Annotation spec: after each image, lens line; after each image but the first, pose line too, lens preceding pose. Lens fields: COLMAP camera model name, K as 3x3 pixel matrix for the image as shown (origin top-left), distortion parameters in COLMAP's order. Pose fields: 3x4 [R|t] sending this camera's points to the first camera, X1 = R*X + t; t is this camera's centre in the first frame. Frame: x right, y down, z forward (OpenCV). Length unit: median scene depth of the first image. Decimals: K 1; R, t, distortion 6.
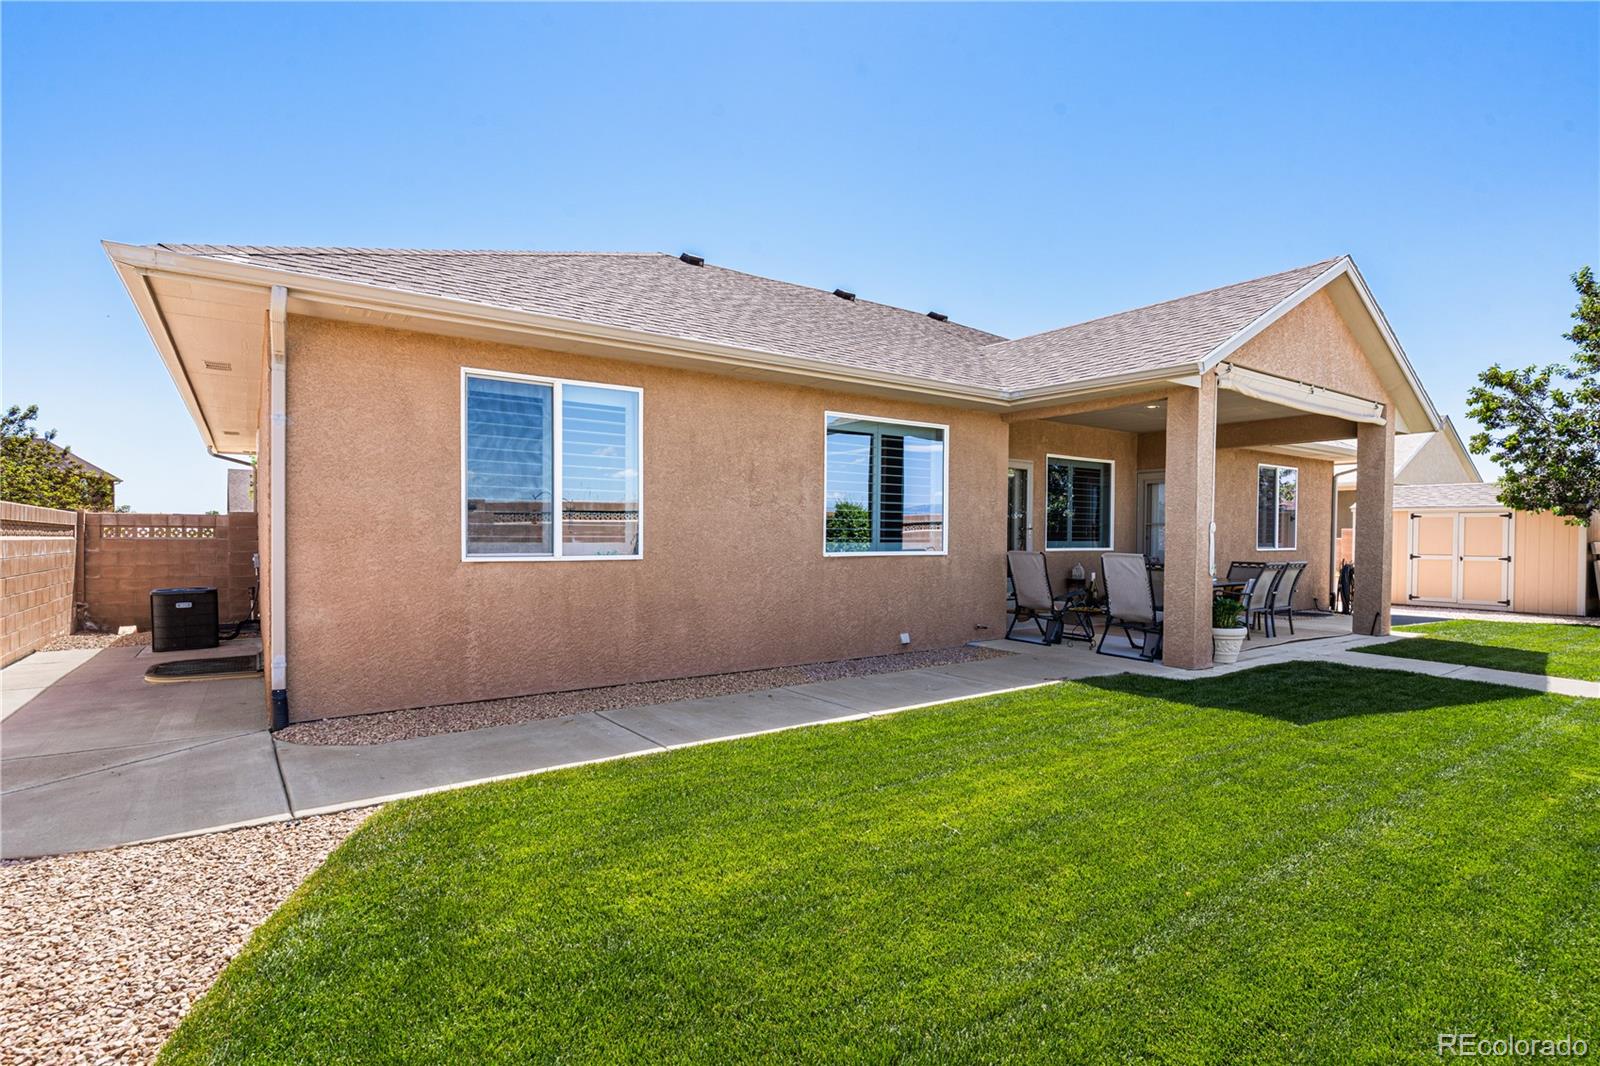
lens RADIAL K [[769.2, 0, 800.4], [0, 769.2, 555.6], [0, 0, 1]] dist [-0.001123, -0.000090]
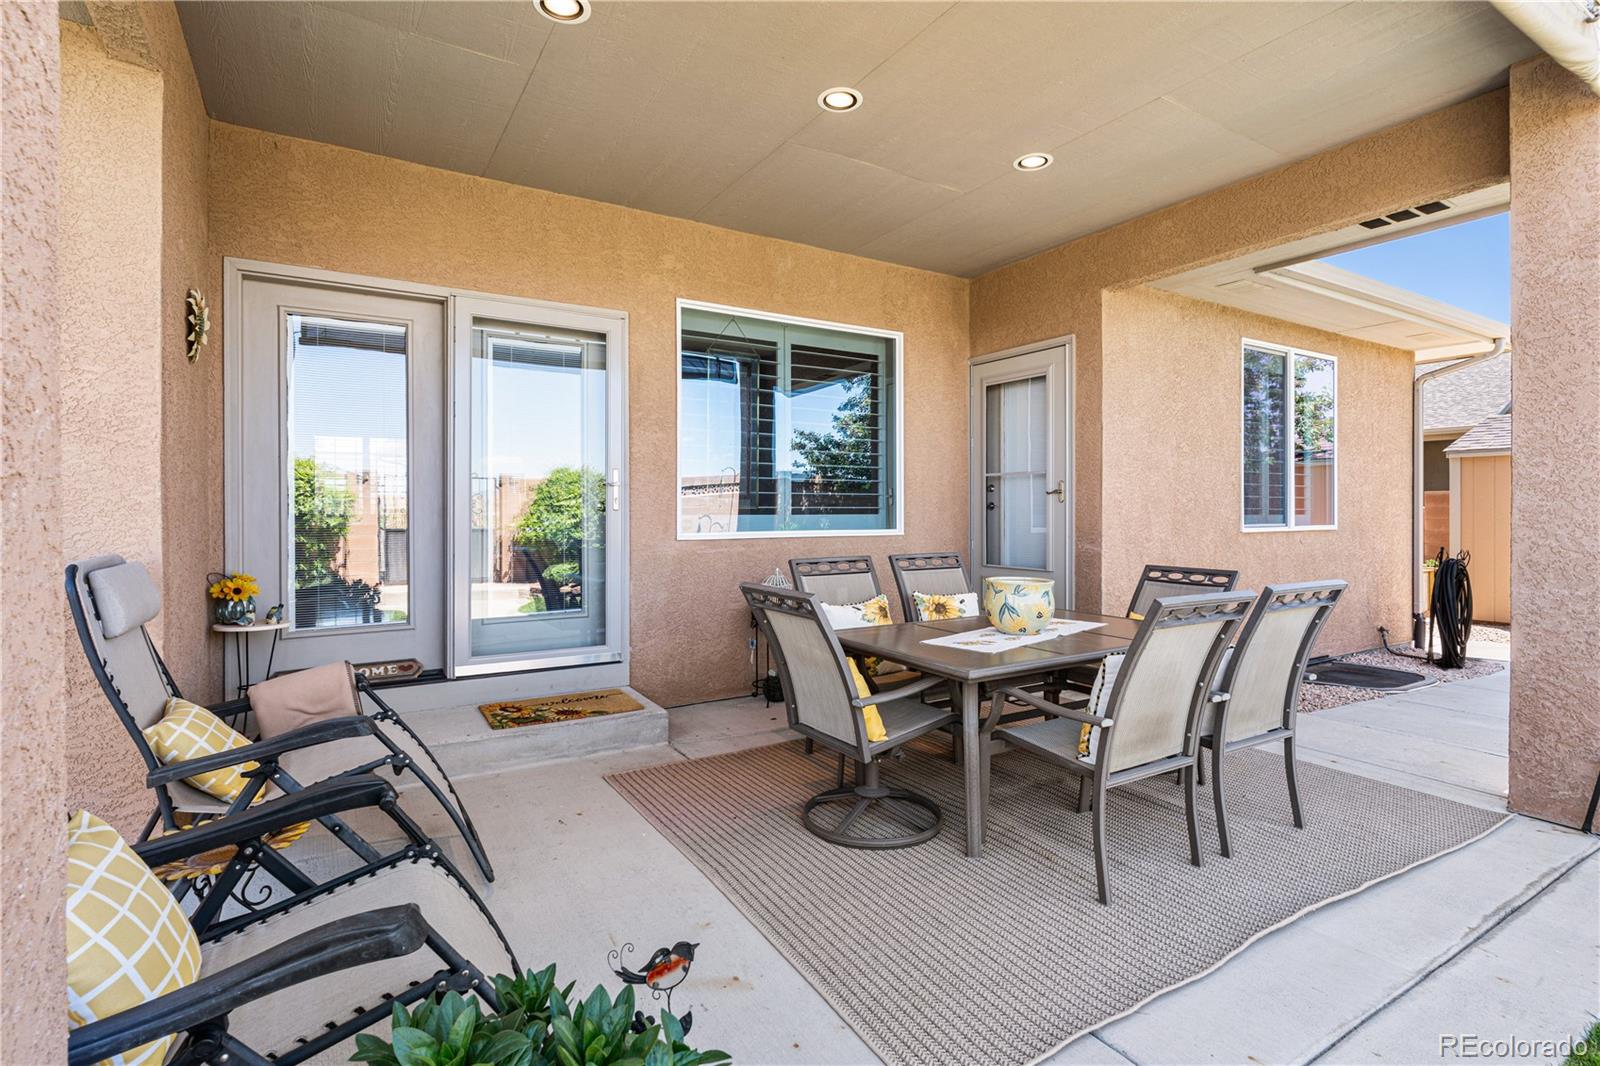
lens RADIAL K [[764.2, 0, 802.5], [0, 764.2, 510.7], [0, 0, 1]] dist [-0.001314, -0.000100]
pose [[0.998098, -0.004930, -0.061457, 0.370169], [0.003378, 0.999673, -0.025341, -0.009053], [0.061562, 0.025085, 0.997788, 0.546868]]
